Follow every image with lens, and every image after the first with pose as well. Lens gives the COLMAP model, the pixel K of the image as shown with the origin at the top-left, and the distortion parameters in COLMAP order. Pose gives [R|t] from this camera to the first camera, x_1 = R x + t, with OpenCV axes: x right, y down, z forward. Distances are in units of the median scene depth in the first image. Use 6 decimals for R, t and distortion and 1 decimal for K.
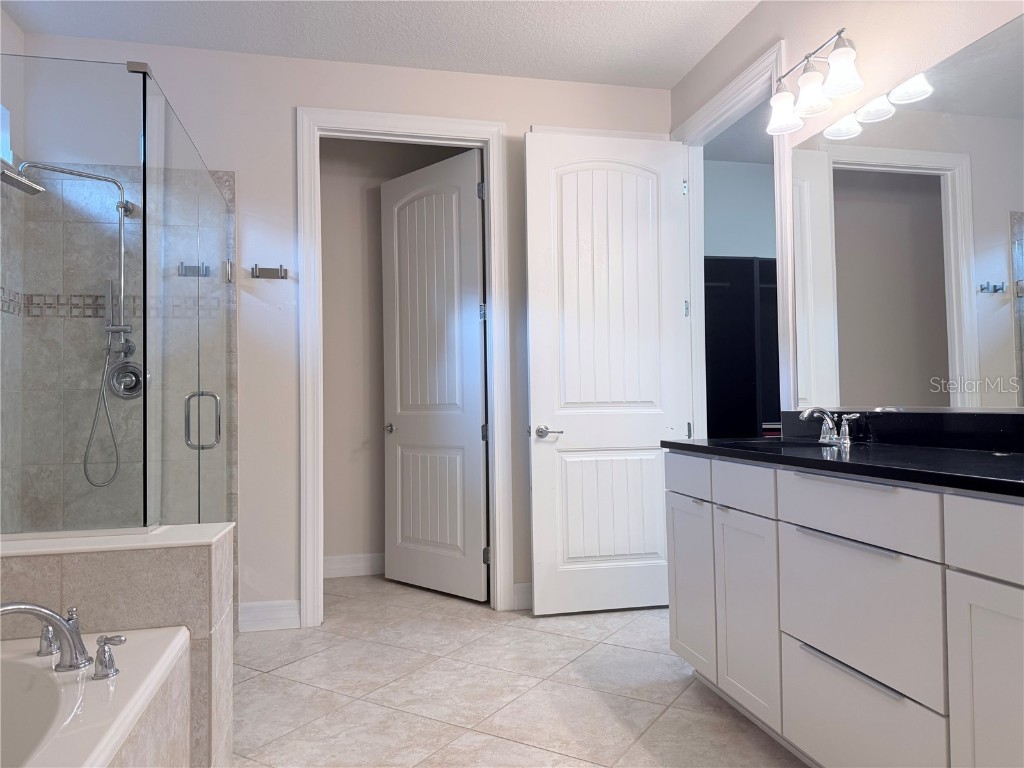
lens RADIAL K [[707.9, 0, 512.0], [0, 707.9, 384.0], [0, 0, 1]] dist [0.007201, 0.004230]
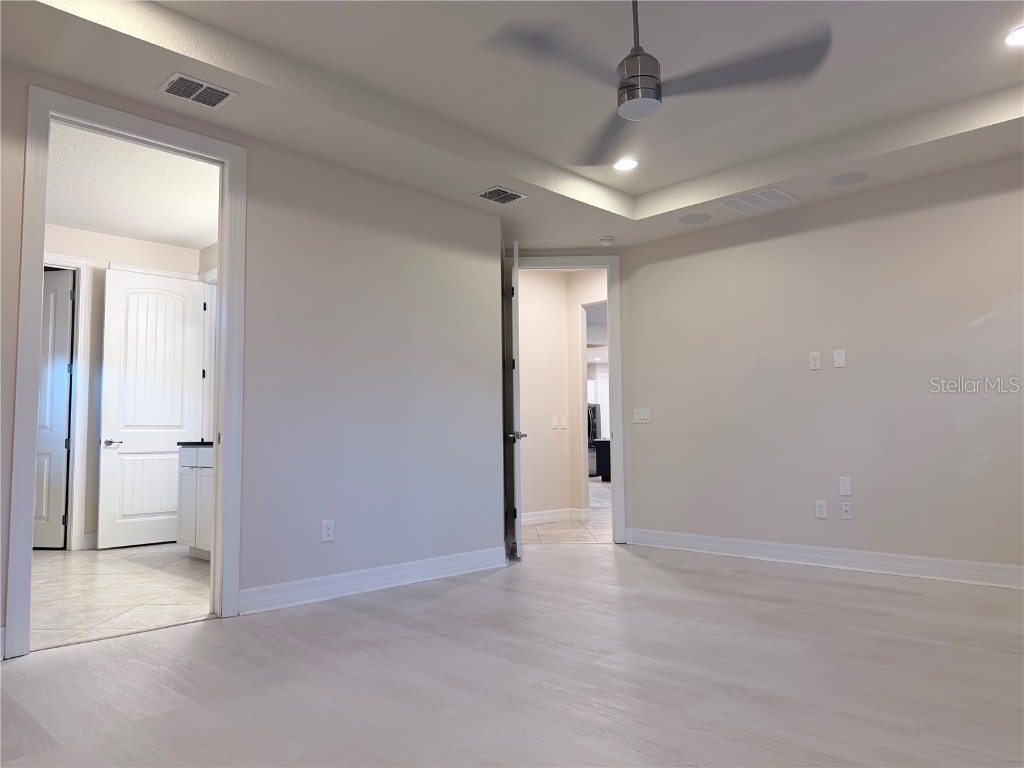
lens RADIAL K [[707.9, 0, 512.0], [0, 707.9, 384.0], [0, 0, 1]] dist [0.007201, 0.004230]
pose [[0.851912, 0.043400, 0.521884, -0.027576], [-0.009159, 0.997642, -0.068014, 0.035766], [-0.523605, 0.053162, 0.850301, -0.945773]]
